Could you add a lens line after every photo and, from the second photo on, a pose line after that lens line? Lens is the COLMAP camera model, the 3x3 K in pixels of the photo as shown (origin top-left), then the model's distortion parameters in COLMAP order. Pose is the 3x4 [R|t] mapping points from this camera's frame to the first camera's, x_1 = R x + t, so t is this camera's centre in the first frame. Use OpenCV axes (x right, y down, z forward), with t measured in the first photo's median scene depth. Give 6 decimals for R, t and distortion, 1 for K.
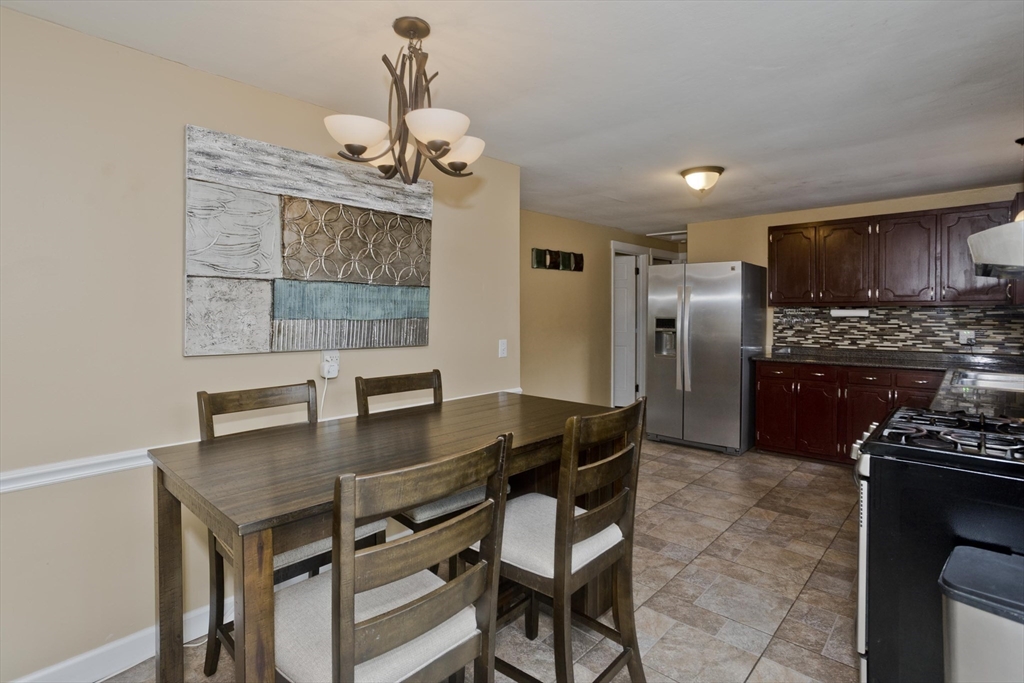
lens RADIAL K [[502.0, 0, 508.4], [0, 502.0, 313.6], [0, 0, 1]] dist [-0.032105, 0.000166]
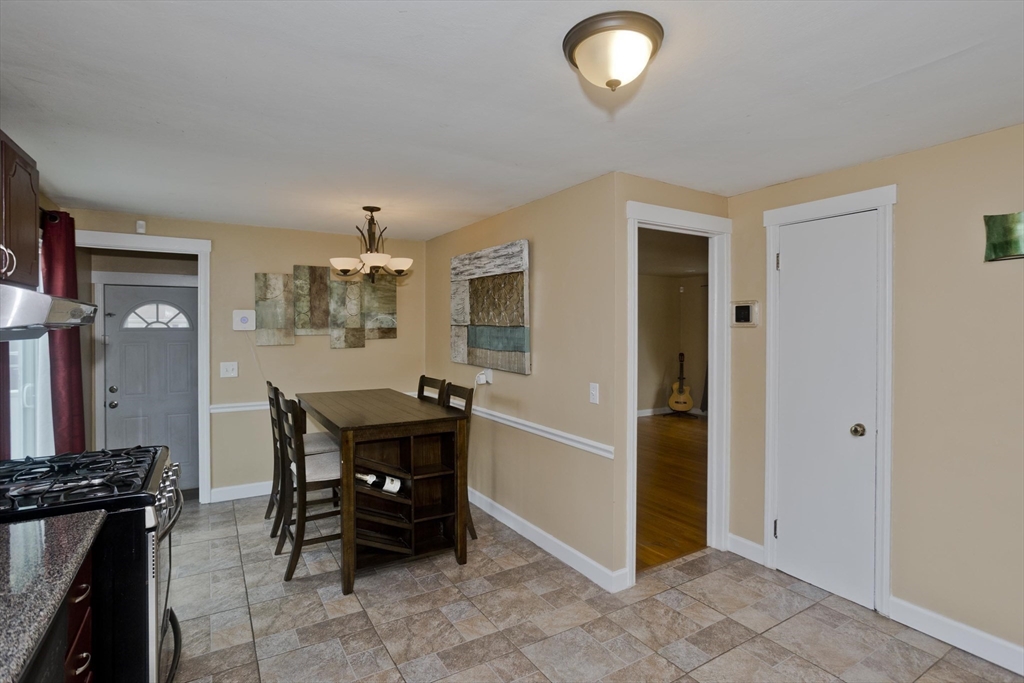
lens RADIAL K [[515.7, 0, 508.4], [0, 515.7, 329.5], [0, 0, 1]] dist [-0.000457, 0.000821]
pose [[-0.280214, 0.010483, -0.959880, 1.306984], [-0.007163, 0.999890, 0.013011, -0.077463], [0.959911, 0.010522, -0.280108, 1.640559]]
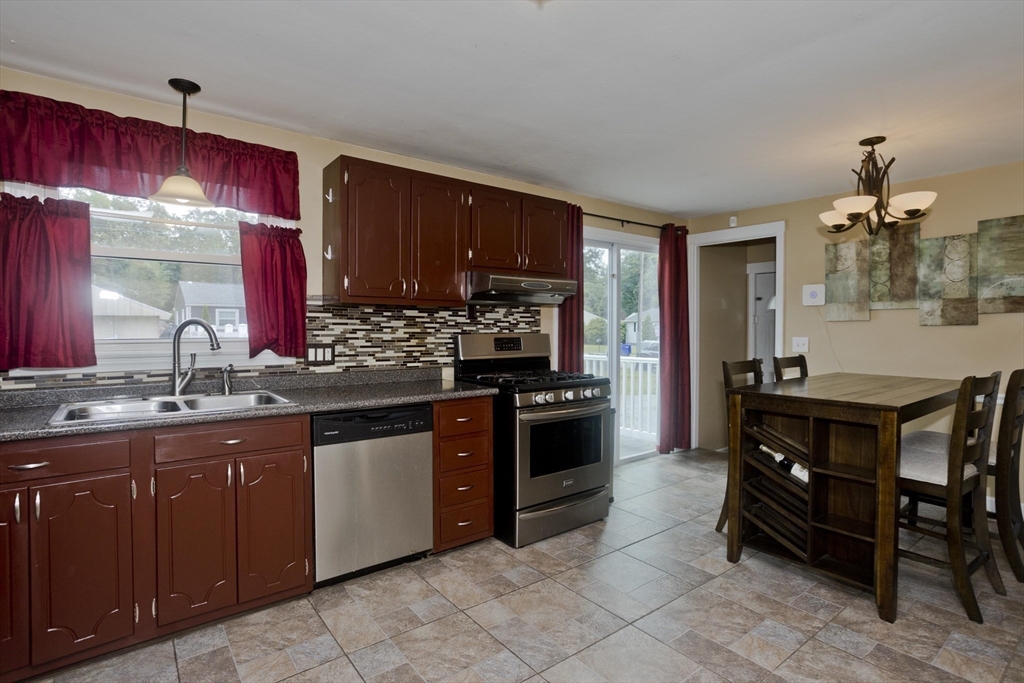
lens RADIAL K [[515.7, 0, 508.4], [0, 515.7, 329.5], [0, 0, 1]] dist [-0.000457, 0.000821]
pose [[-0.986344, 0.000962, 0.164693, 0.538549], [0.002863, 0.999932, 0.011306, 0.020682], [-0.164671, 0.011624, -0.986280, 2.202641]]
